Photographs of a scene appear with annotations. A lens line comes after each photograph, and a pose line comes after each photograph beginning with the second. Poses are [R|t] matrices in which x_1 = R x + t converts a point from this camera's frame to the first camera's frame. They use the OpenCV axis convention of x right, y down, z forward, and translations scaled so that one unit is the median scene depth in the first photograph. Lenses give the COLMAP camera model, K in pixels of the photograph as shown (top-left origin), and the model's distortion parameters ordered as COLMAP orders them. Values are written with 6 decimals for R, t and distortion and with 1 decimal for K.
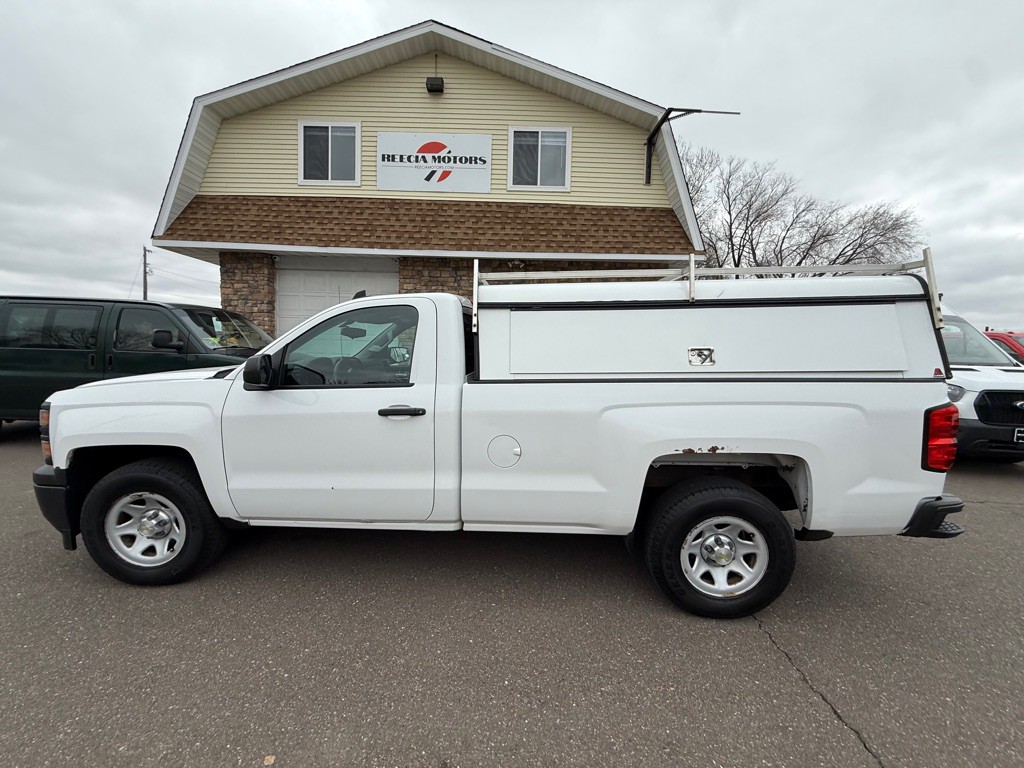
lens RADIAL K [[406.7, 0, 508.8], [0, 406.7, 383.3], [0, 0, 1]] dist [0.000195, -0.000643]
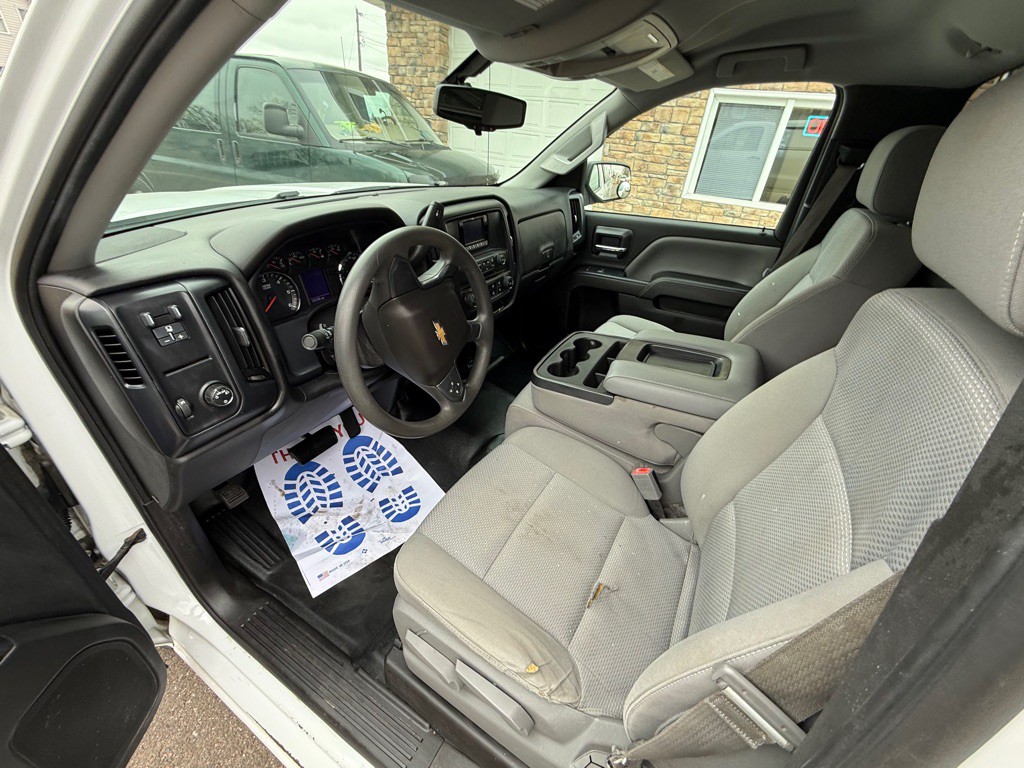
lens RADIAL K [[406.7, 0, 515.9], [0, 406.7, 382.6], [0, 0, 1]] dist [0.000195, -0.000643]
pose [[0.902607, 0.261463, -0.341962, -0.122984], [-0.094210, 0.895127, 0.435742, -0.046776], [0.420030, -0.361088, 0.832581, 0.411411]]
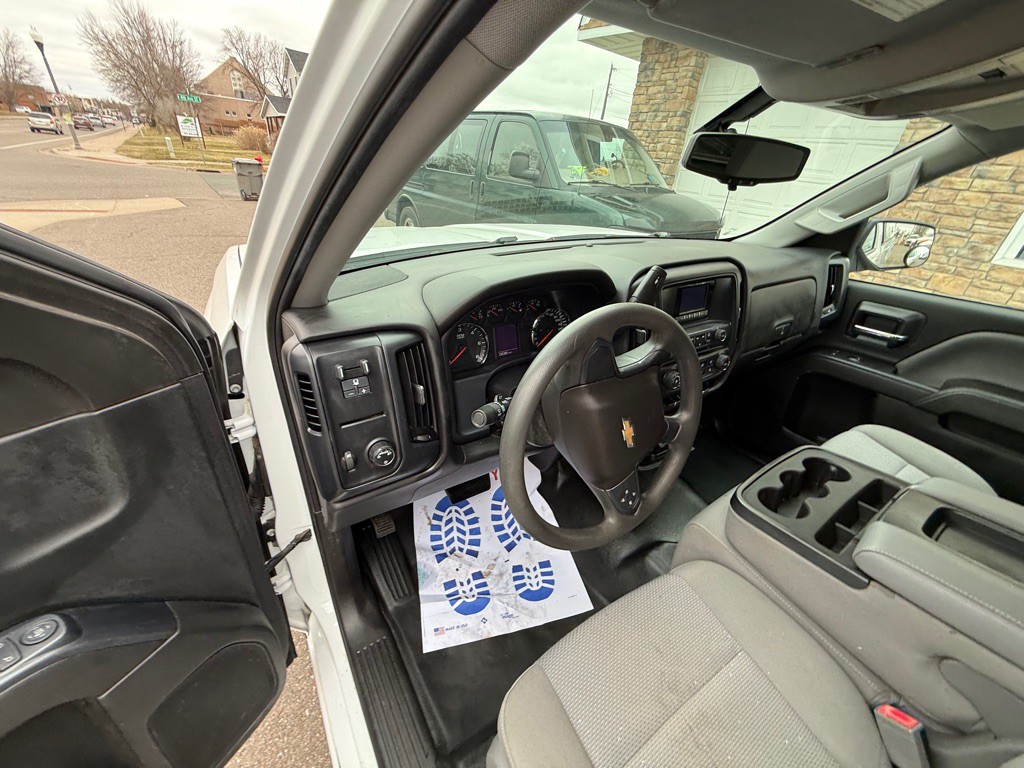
lens RADIAL K [[406.7, 0, 511.9], [0, 406.7, 381.6], [0, 0, 1]] dist [0.000195, -0.000643]
pose [[0.601901, 0.405694, -0.687843, -0.148380], [-0.133600, 0.900360, 0.414130, -0.052939], [0.787316, -0.157369, 0.596128, 0.435541]]
